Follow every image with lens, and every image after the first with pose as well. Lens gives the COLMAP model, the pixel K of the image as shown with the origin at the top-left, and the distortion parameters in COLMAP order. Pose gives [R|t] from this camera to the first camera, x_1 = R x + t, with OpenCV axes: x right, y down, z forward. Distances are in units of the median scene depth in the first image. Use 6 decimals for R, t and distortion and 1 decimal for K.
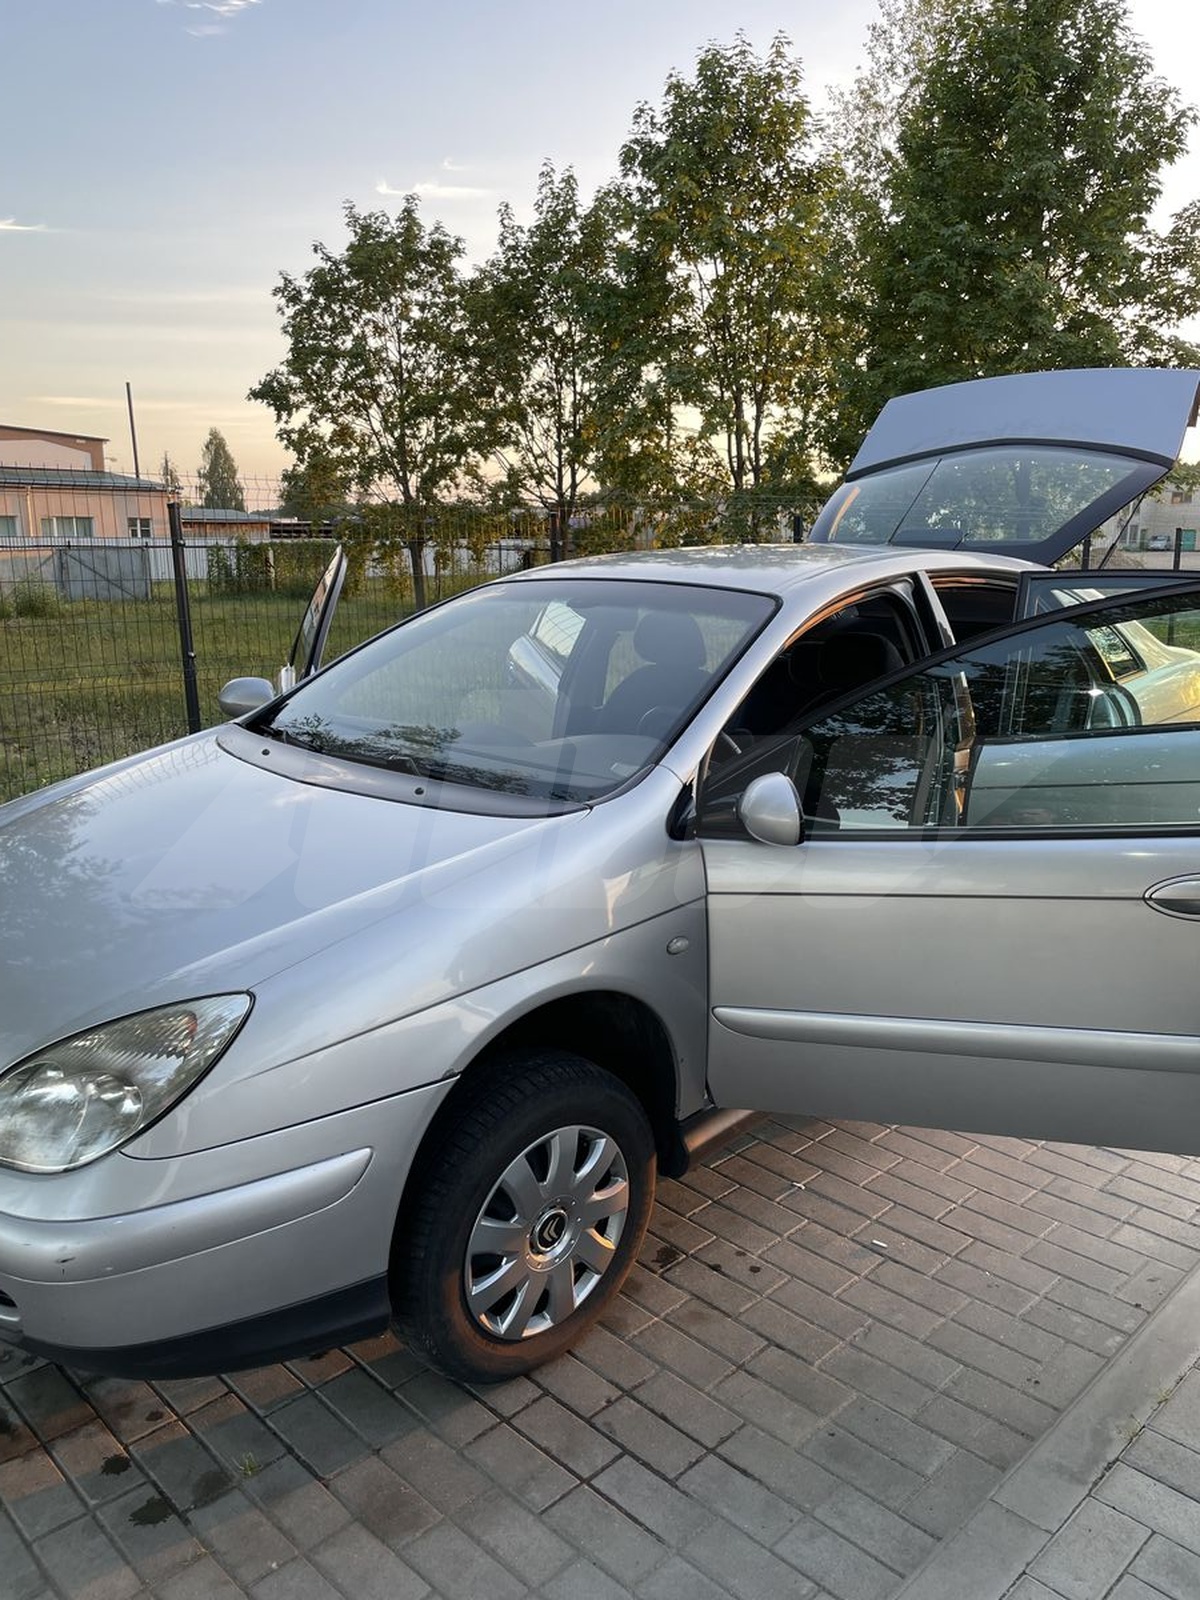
lens RADIAL K [[1217.4, 0, 600.0], [0, 1217.4, 800.0], [0, 0, 1]] dist [0.075352, -0.108807]
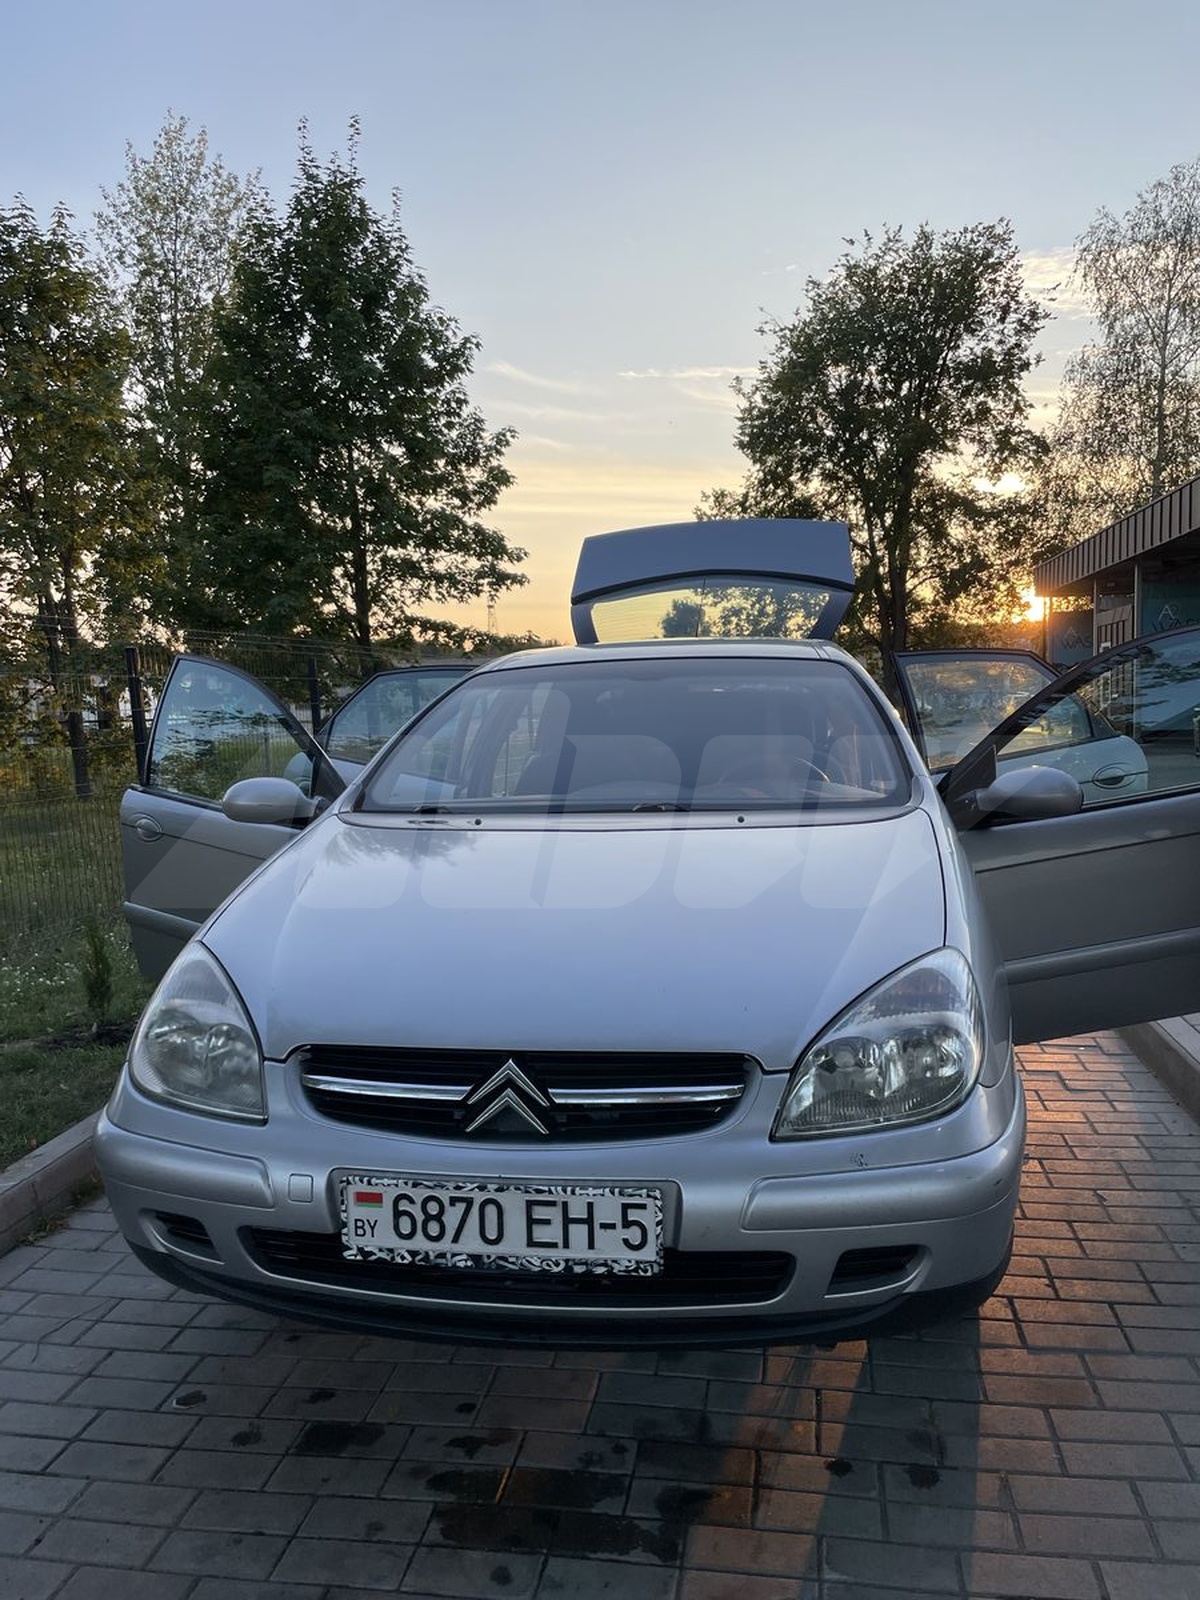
lens RADIAL K [[1229.0, 0, 578.5], [0, 1229.0, 816.1], [0, 0, 1]] dist [0.057600, -0.086862]
pose [[0.817136, -0.073042, 0.571799, -0.145921], [0.145654, 0.985914, -0.082207, 0.009657], [-0.557740, 0.150459, 0.816265, 0.028974]]
